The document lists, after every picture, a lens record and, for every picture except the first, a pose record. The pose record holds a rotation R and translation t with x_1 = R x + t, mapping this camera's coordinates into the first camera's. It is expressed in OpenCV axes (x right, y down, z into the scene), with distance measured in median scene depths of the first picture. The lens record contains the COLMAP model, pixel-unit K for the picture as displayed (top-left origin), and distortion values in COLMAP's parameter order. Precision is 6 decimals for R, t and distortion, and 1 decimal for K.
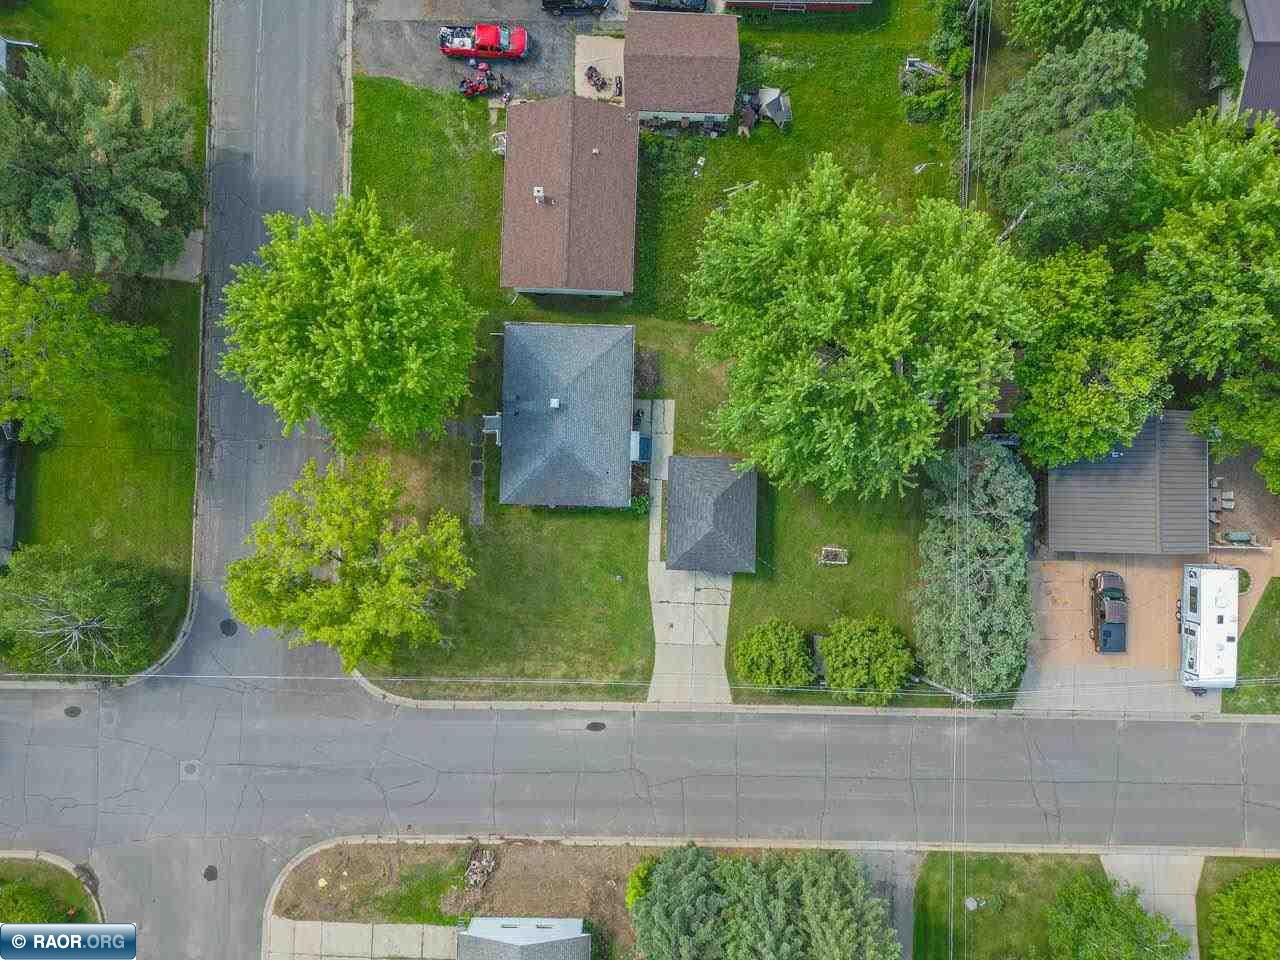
lens RADIAL K [[879.2, 0, 640.0], [0, 879.2, 480.0], [0, 0, 1]] dist [0.035920, -0.007263]
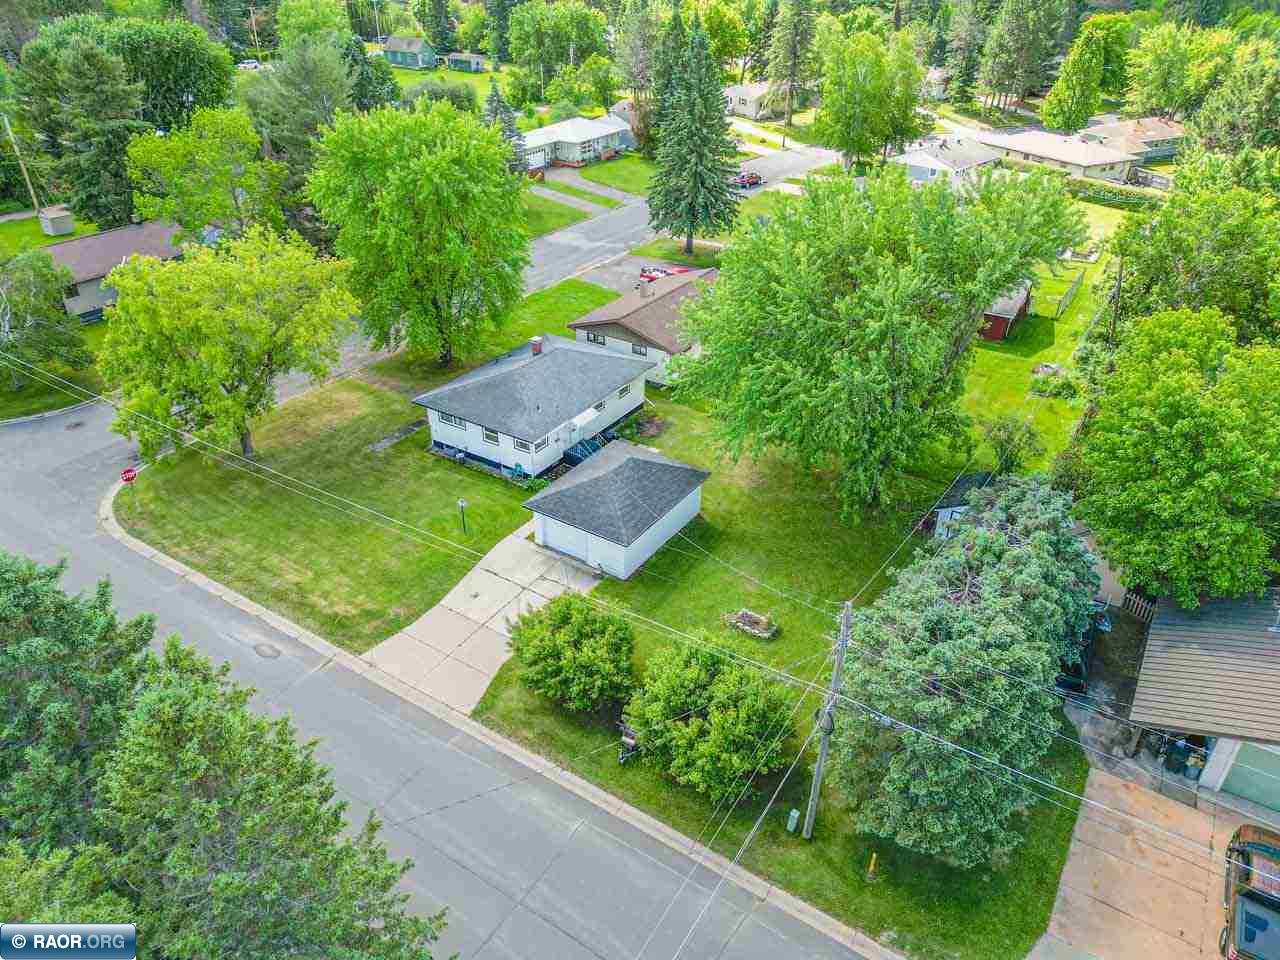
lens RADIAL K [[879.2, 0, 640.0], [0, 879.2, 480.0], [0, 0, 1]] dist [0.035920, -0.007263]
pose [[0.853750, 0.261307, -0.450366, 0.405494], [-0.519721, 0.480232, -0.706588, 0.518121], [0.031644, 0.837314, 0.545805, 0.589623]]
